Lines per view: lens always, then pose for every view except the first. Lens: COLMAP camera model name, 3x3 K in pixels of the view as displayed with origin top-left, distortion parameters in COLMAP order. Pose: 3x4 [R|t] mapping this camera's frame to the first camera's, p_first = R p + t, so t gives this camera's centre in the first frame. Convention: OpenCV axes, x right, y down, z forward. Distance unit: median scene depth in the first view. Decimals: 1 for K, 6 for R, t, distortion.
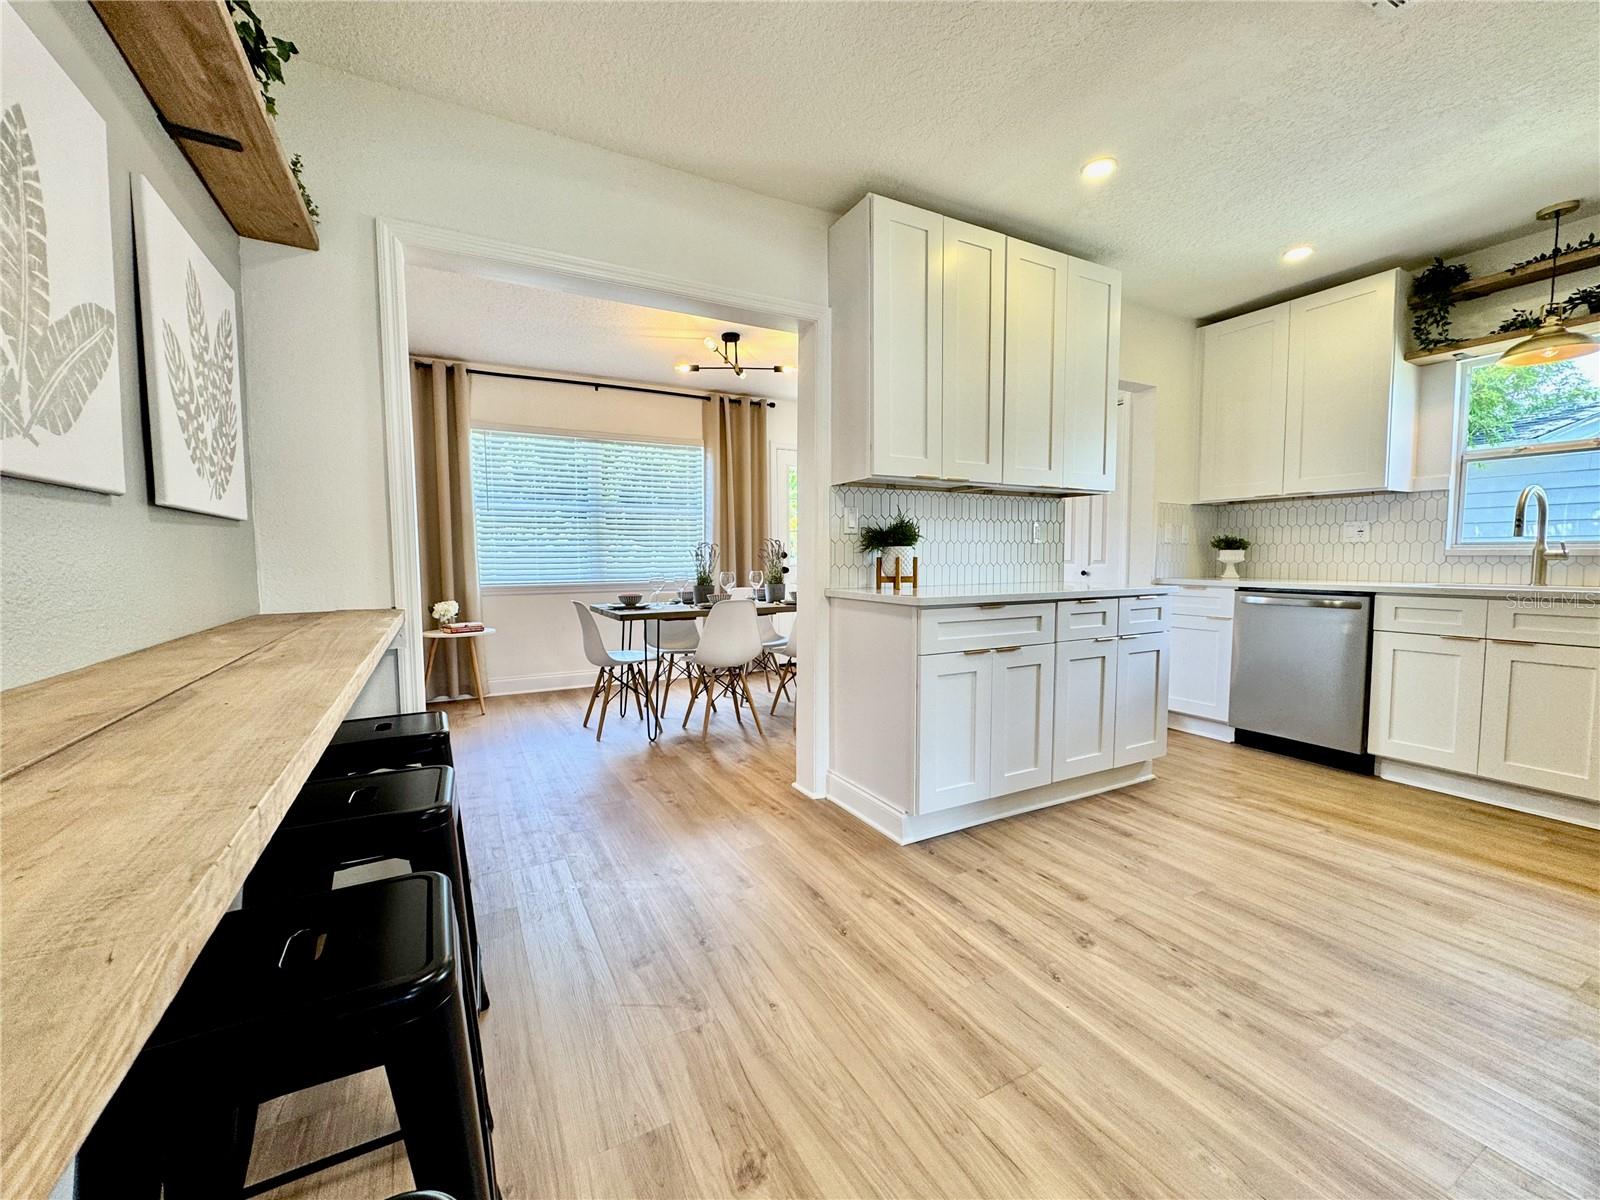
lens RADIAL K [[644.8, 0, 800.3], [0, 644.8, 599.0], [0, 0, 1]] dist [-0.000348, -0.000181]
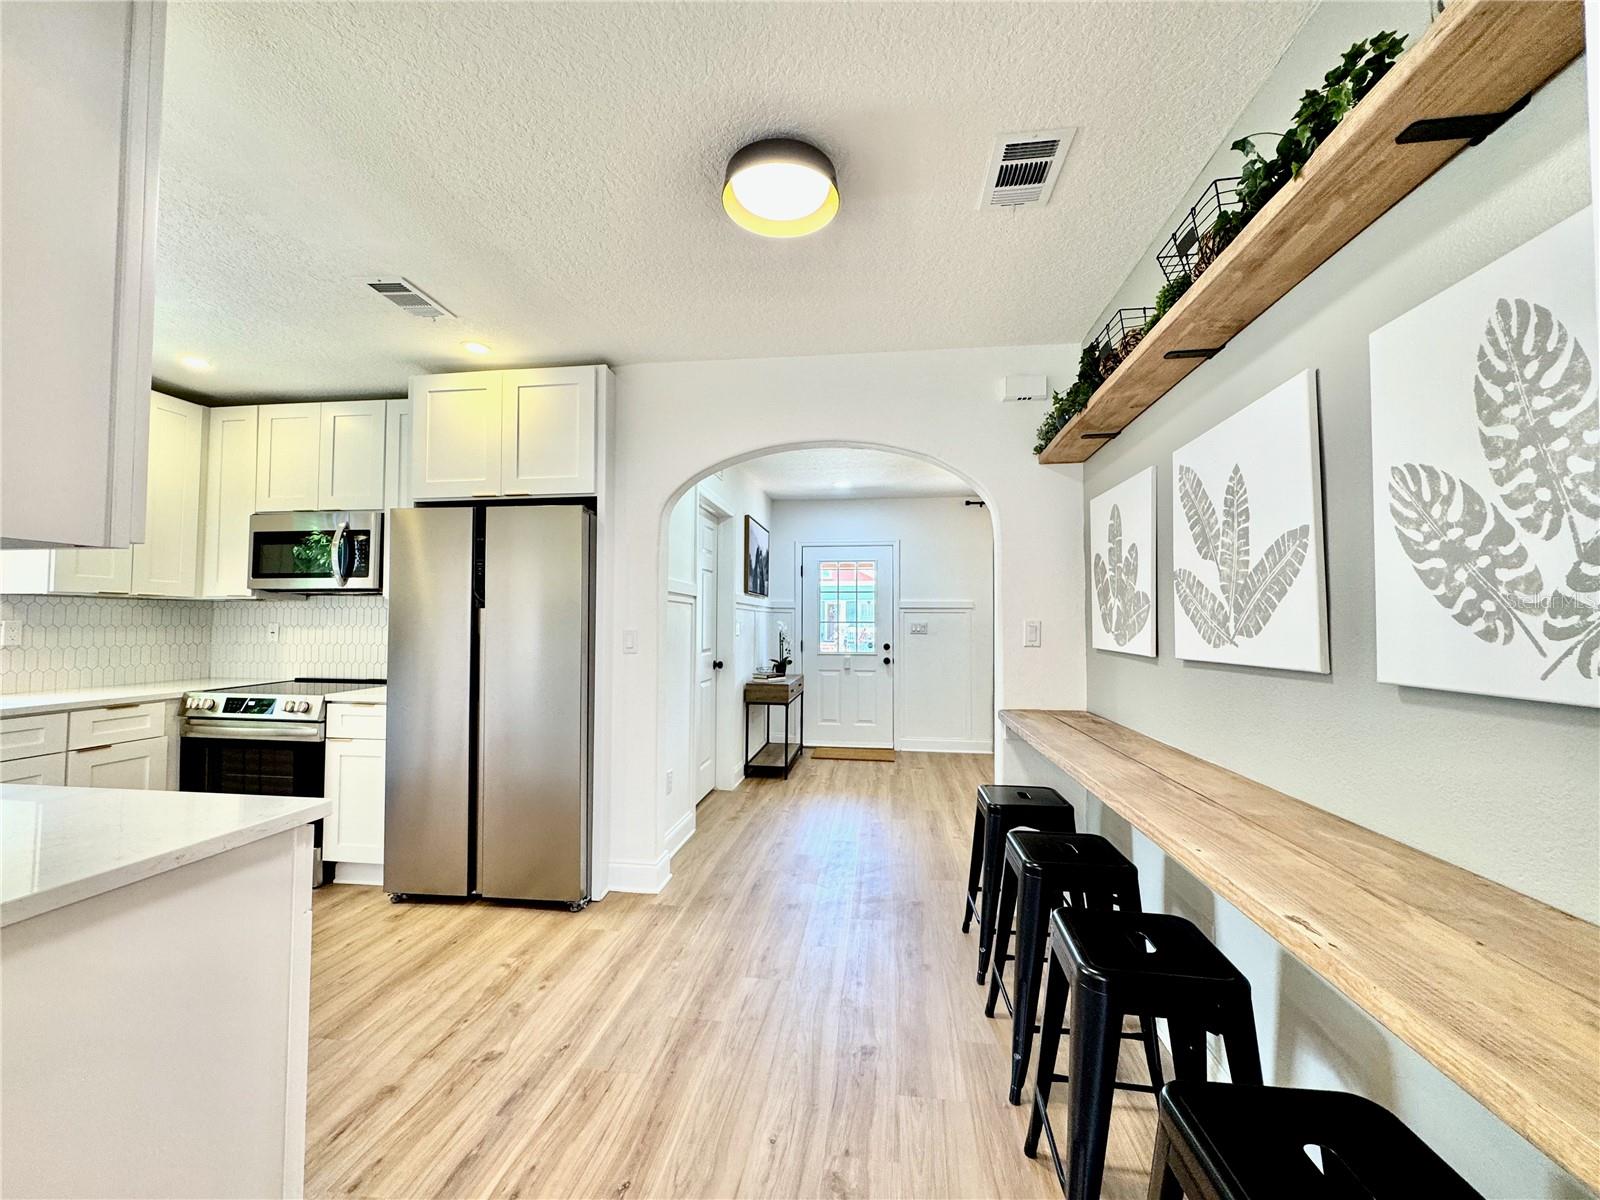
lens RADIAL K [[644.8, 0, 799.9], [0, 644.8, 598.9], [0, 0, 1]] dist [-0.000348, -0.000181]
pose [[-0.807508, 0.021117, 0.589478, -0.420096], [0.037252, 0.999190, 0.015235, -0.148430], [-0.588679, 0.034262, -0.807641, 1.061468]]
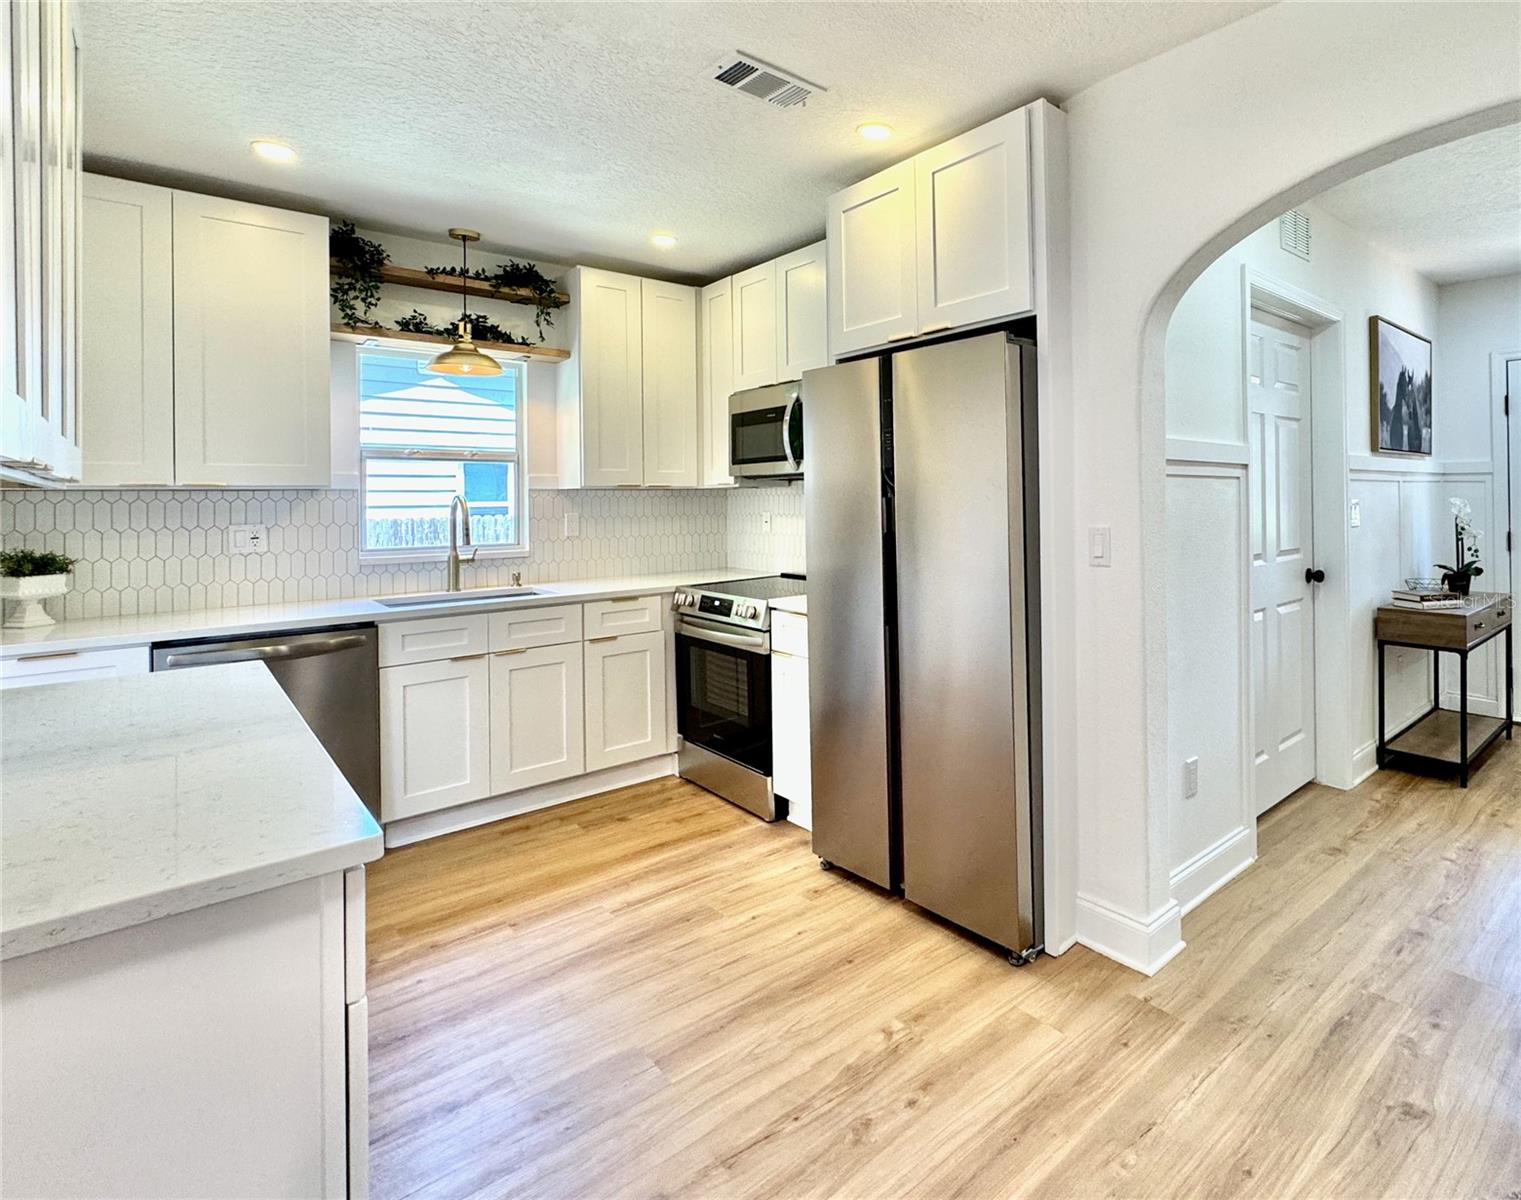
lens RADIAL K [[799.9, 0, 900.6], [0, 799.9, 496.8], [0, 0, 1]] dist [-0.000743, 0.000054]
pose [[-0.251627, 0.005199, 0.967810, -0.275630], [0.078835, 0.996773, 0.015142, -0.150611], [-0.964608, 0.080108, -0.251225, 0.720901]]
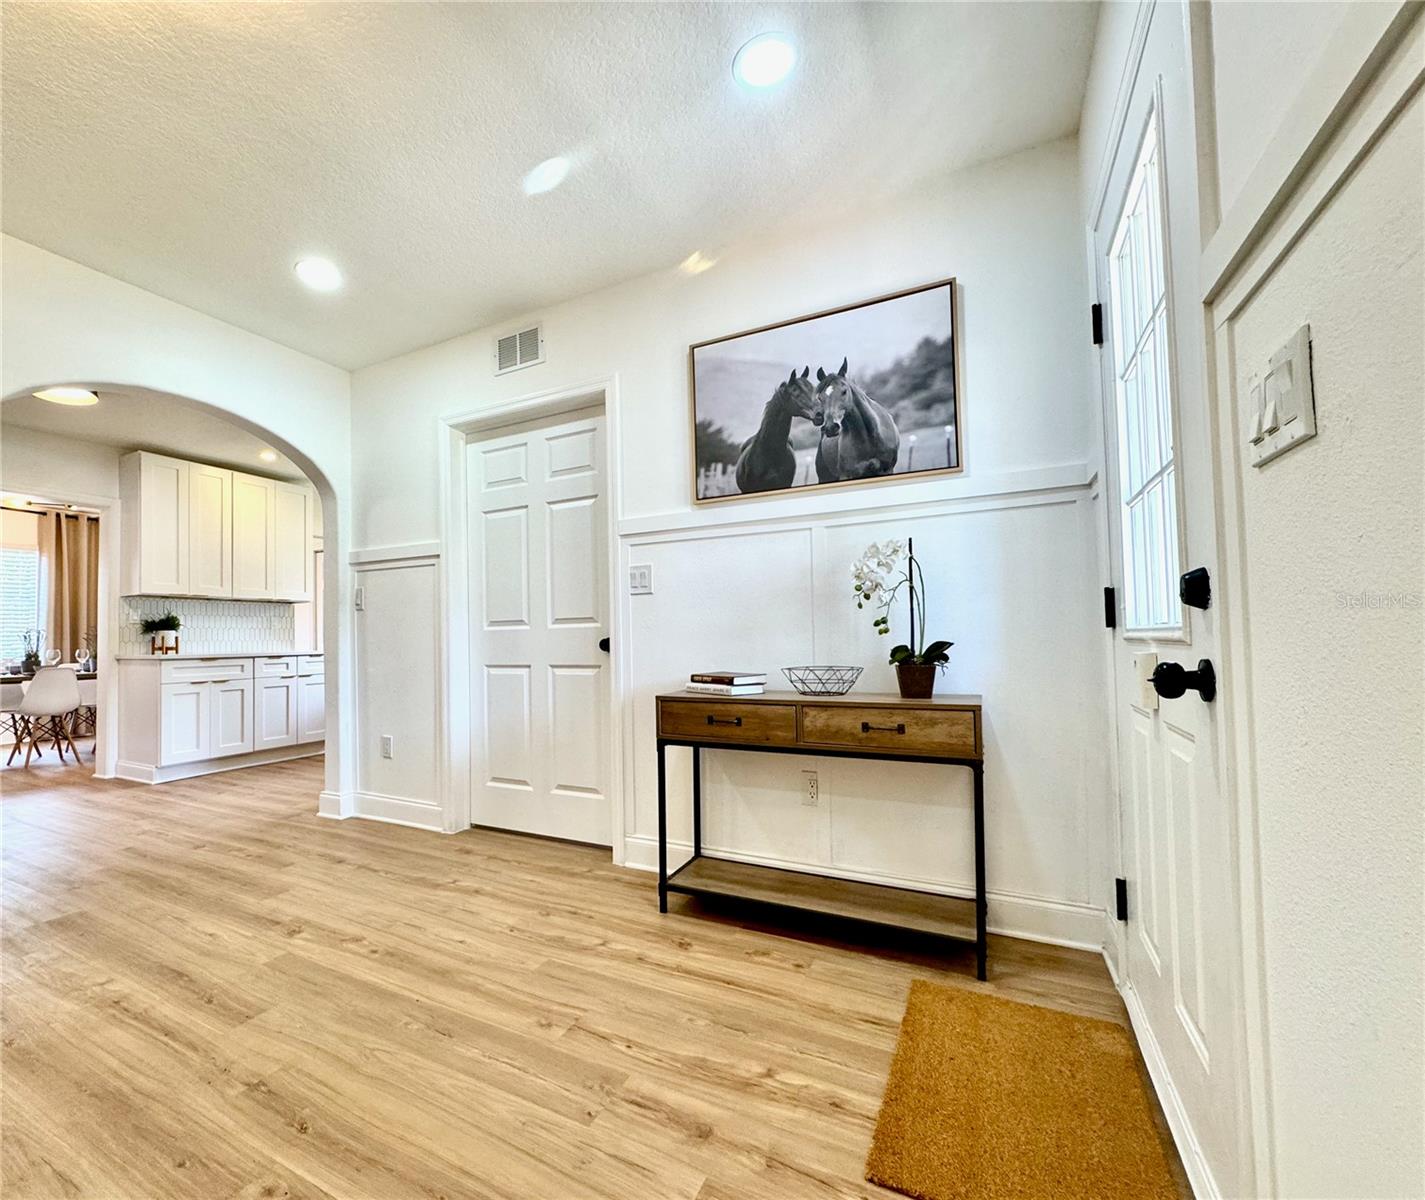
lens RADIAL K [[656.6, 0, 593.6], [0, 656.6, 624.4], [0, 0, 1]] dist [0.002835, 0.000062]
pose [[0.861576, 0.002947, 0.507621, 0.270915], [0.046751, 0.995273, -0.085128, 0.123630], [-0.505472, 0.097076, 0.857365, -1.281419]]
